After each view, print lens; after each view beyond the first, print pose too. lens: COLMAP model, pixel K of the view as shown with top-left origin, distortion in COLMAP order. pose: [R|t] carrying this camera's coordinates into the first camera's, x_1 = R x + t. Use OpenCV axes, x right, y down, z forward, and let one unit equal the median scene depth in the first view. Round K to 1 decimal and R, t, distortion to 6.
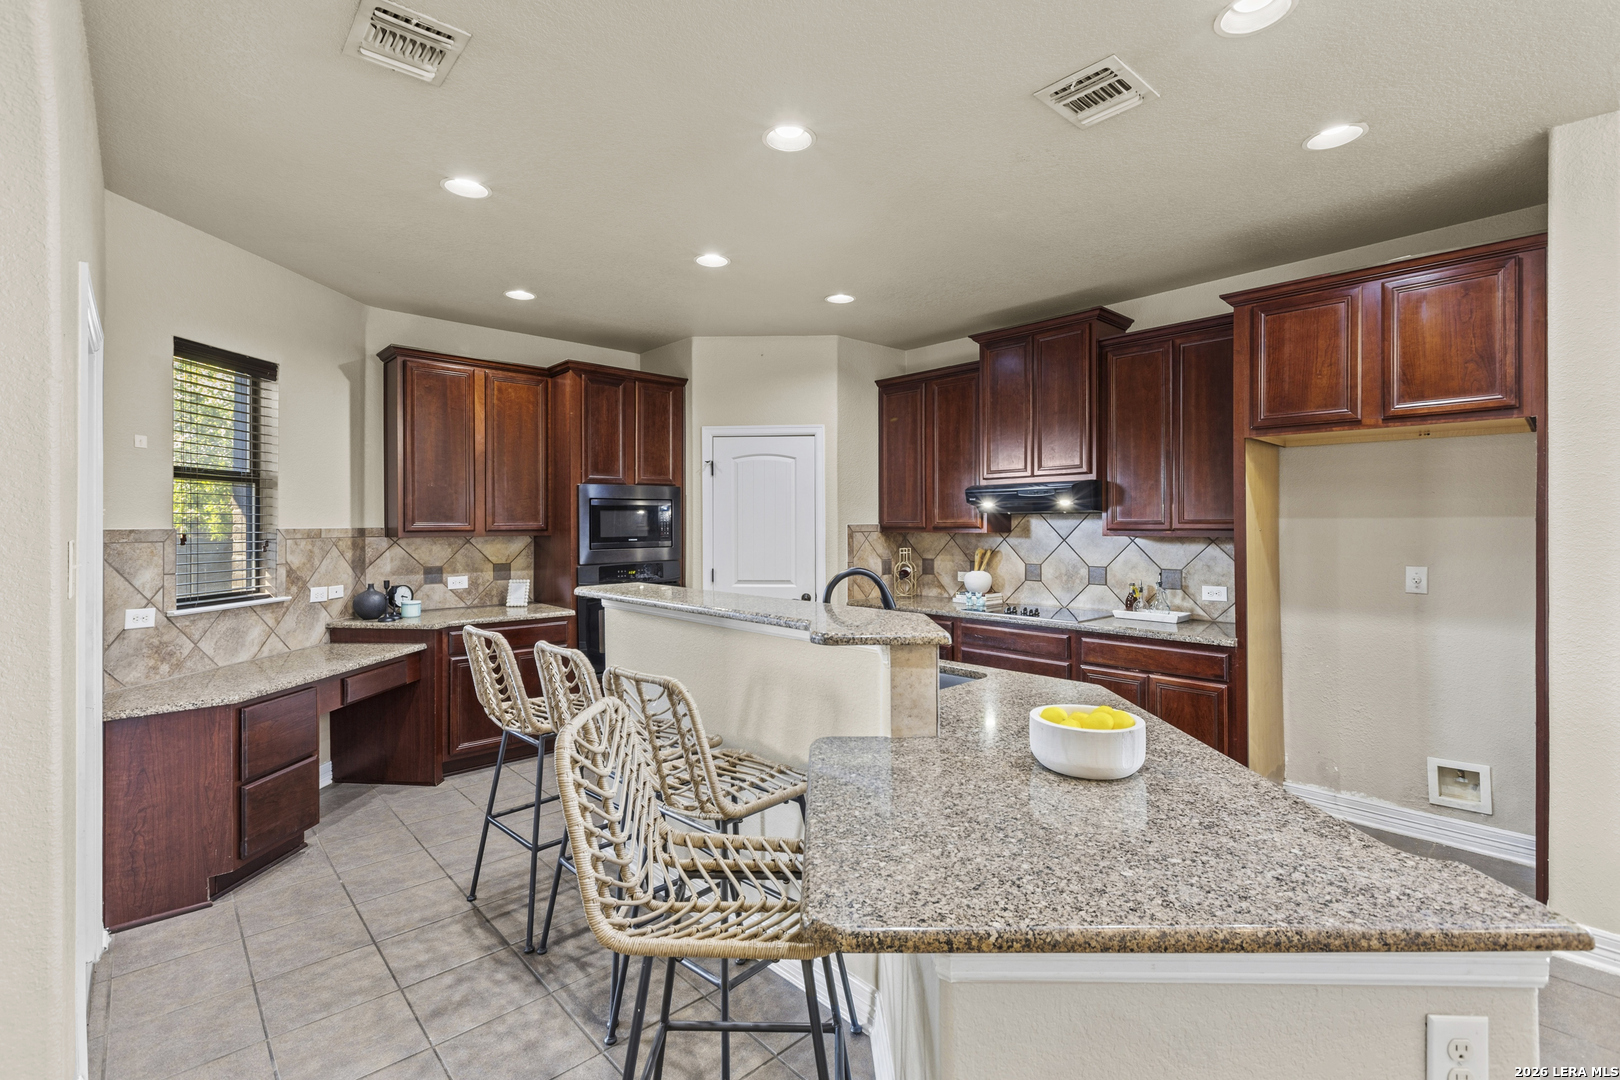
lens RADIAL K [[729.6, 0, 821.3], [0, 729.6, 525.4], [0, 0, 1]] dist [-0.007651, -0.000175]
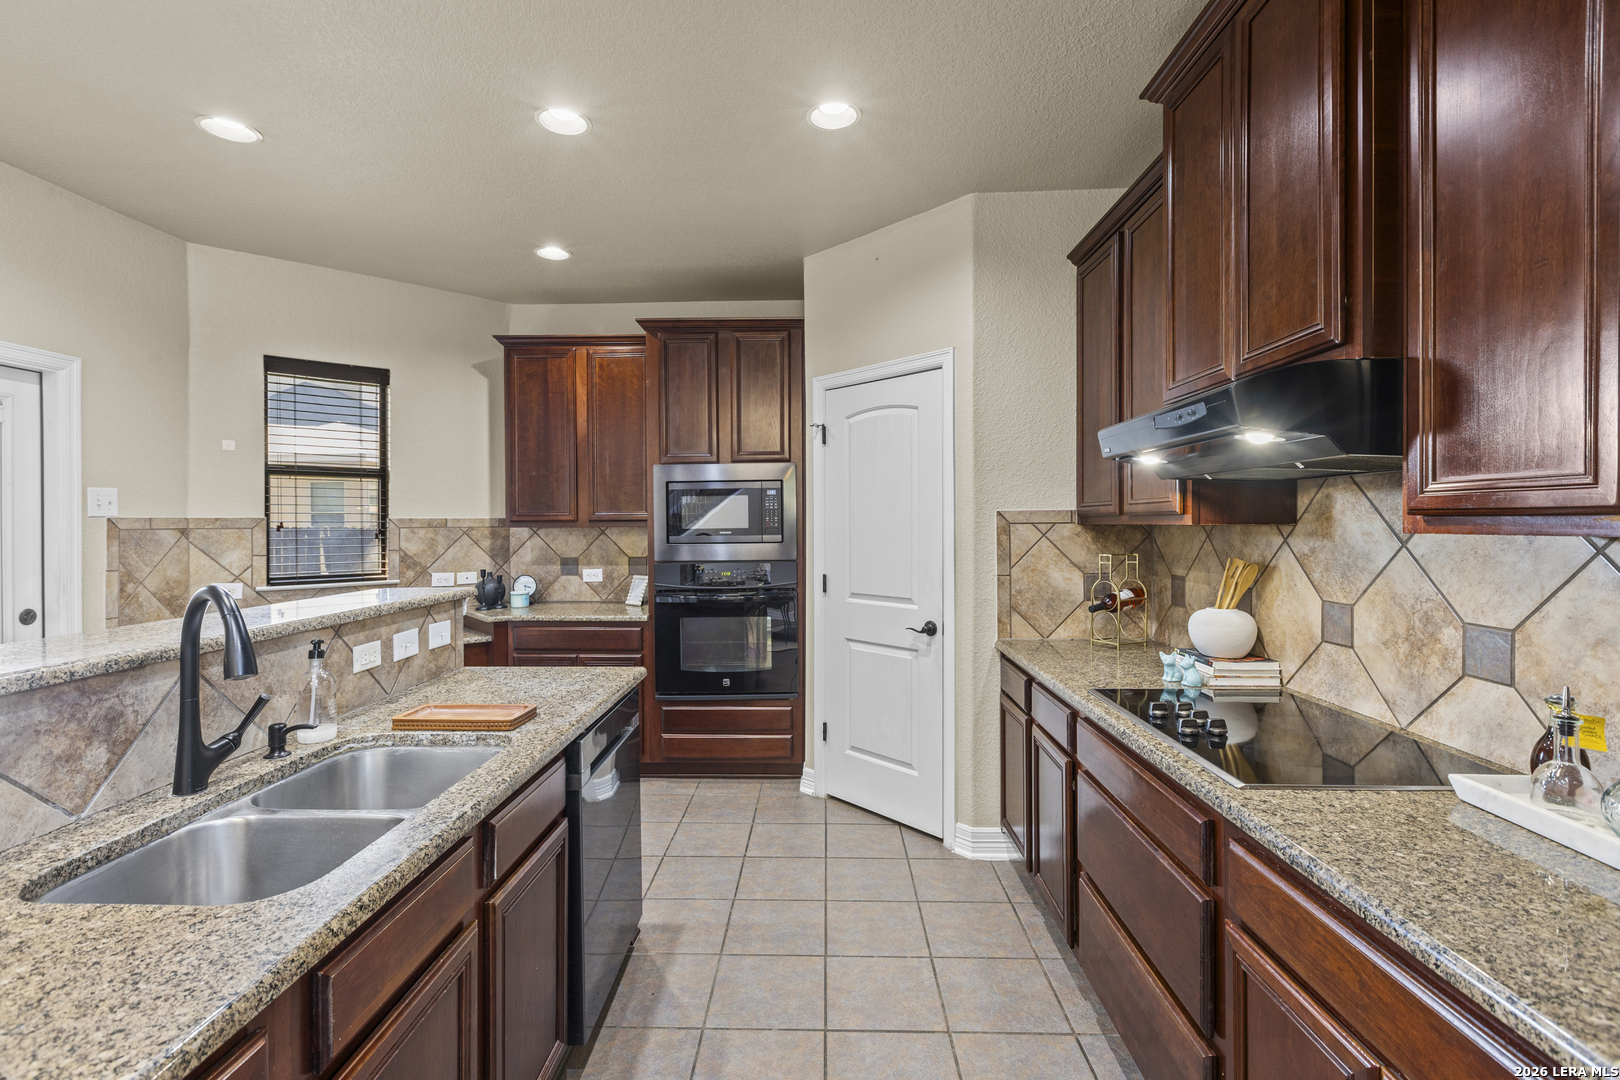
lens RADIAL K [[729.6, 0, 808.5], [0, 729.6, 524.4], [0, 0, 1]] dist [-0.007651, -0.000175]
pose [[0.703664, 0.002329, -0.710529, 0.455228], [0.000895, 0.999991, 0.004163, 0.009339], [0.710532, -0.003565, 0.703656, 0.627436]]
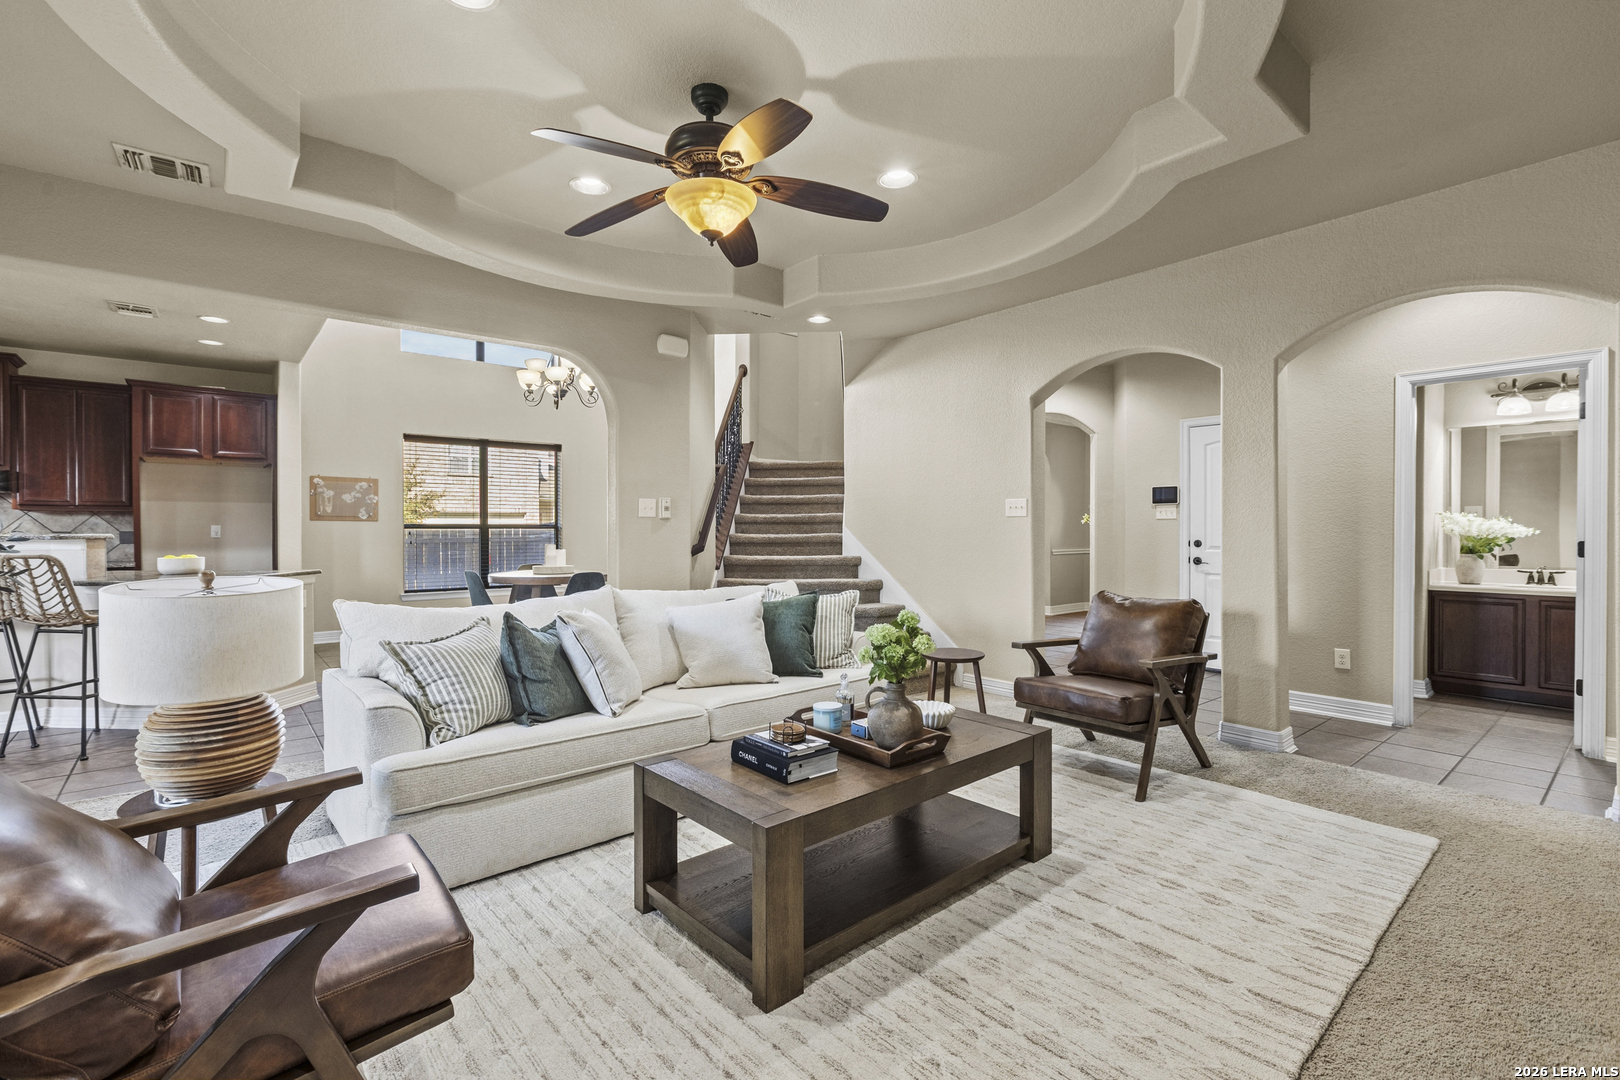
lens RADIAL K [[729.6, 0, 796.8], [0, 729.6, 543.9], [0, 0, 1]] dist [-0.007651, -0.000175]
pose [[0.034399, -0.006898, 0.999384, -1.116488], [0.005335, 0.999963, 0.006718, 0.093050], [-0.999394, 0.005101, 0.034434, -0.697773]]
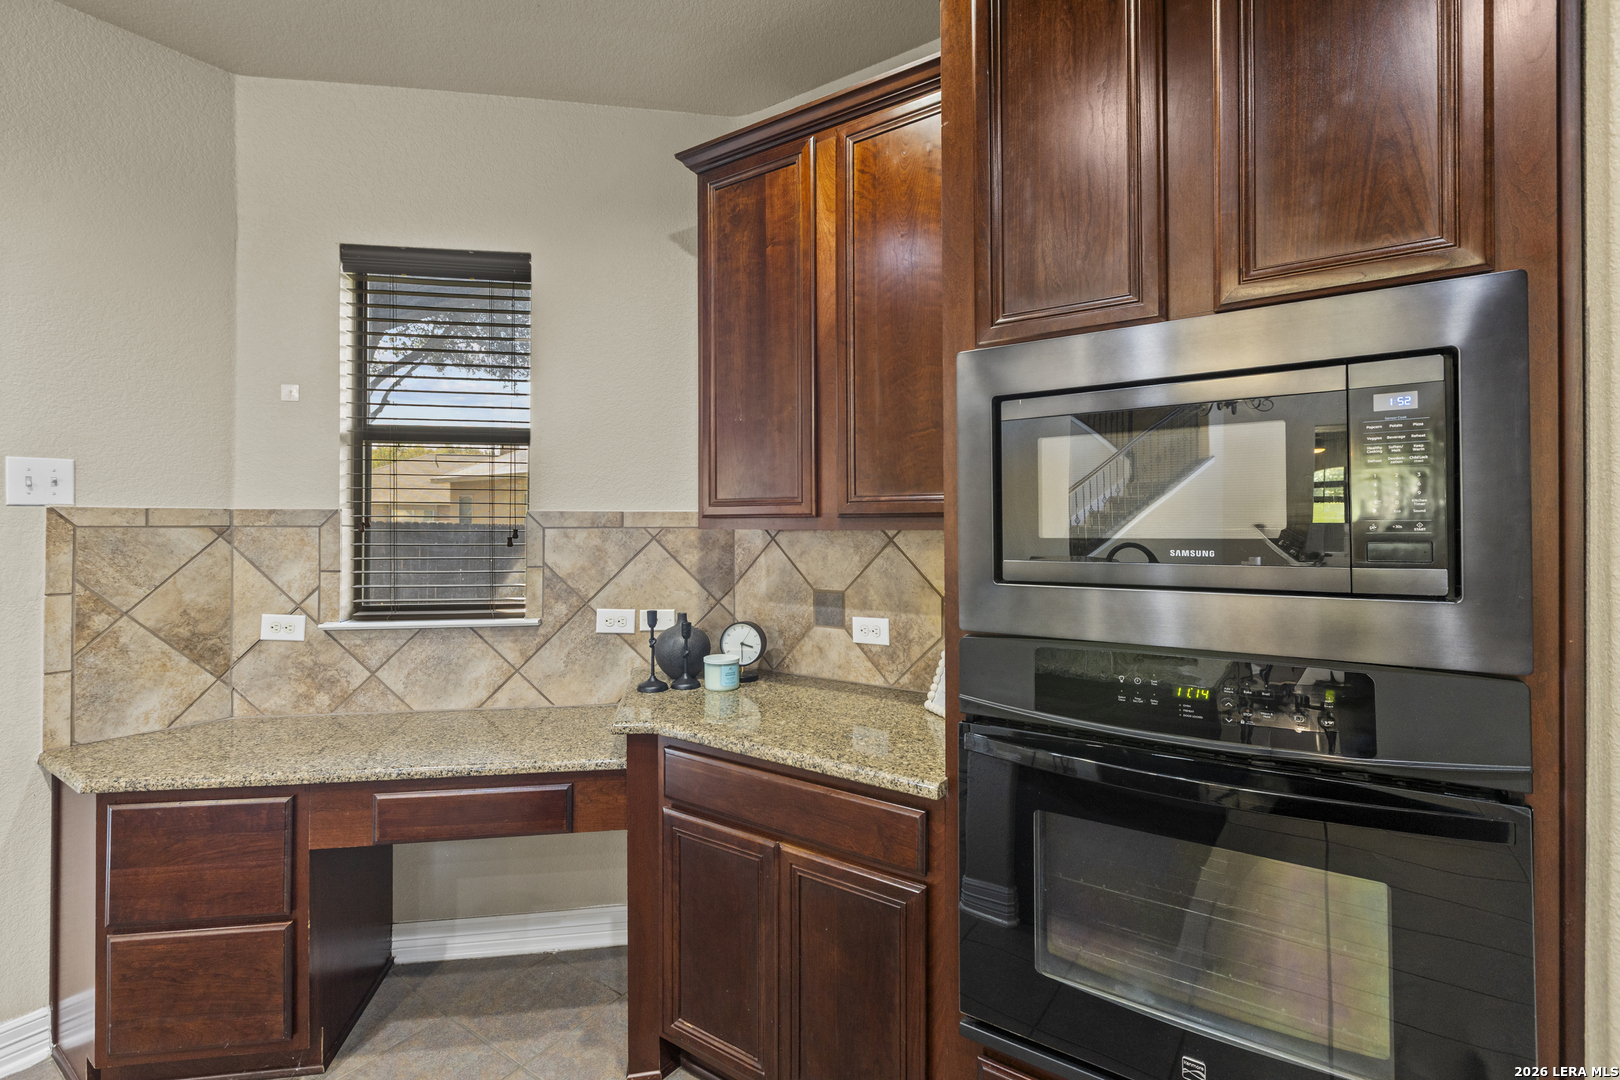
lens RADIAL K [[729.6, 0, 799.3], [0, 729.6, 517.1], [0, 0, 1]] dist [-0.007651, -0.000175]
pose [[0.202146, -0.005042, -0.979342, -0.069289], [-0.004406, 0.999972, -0.006058, 0.012031], [0.979346, 0.005539, 0.202118, 1.027812]]
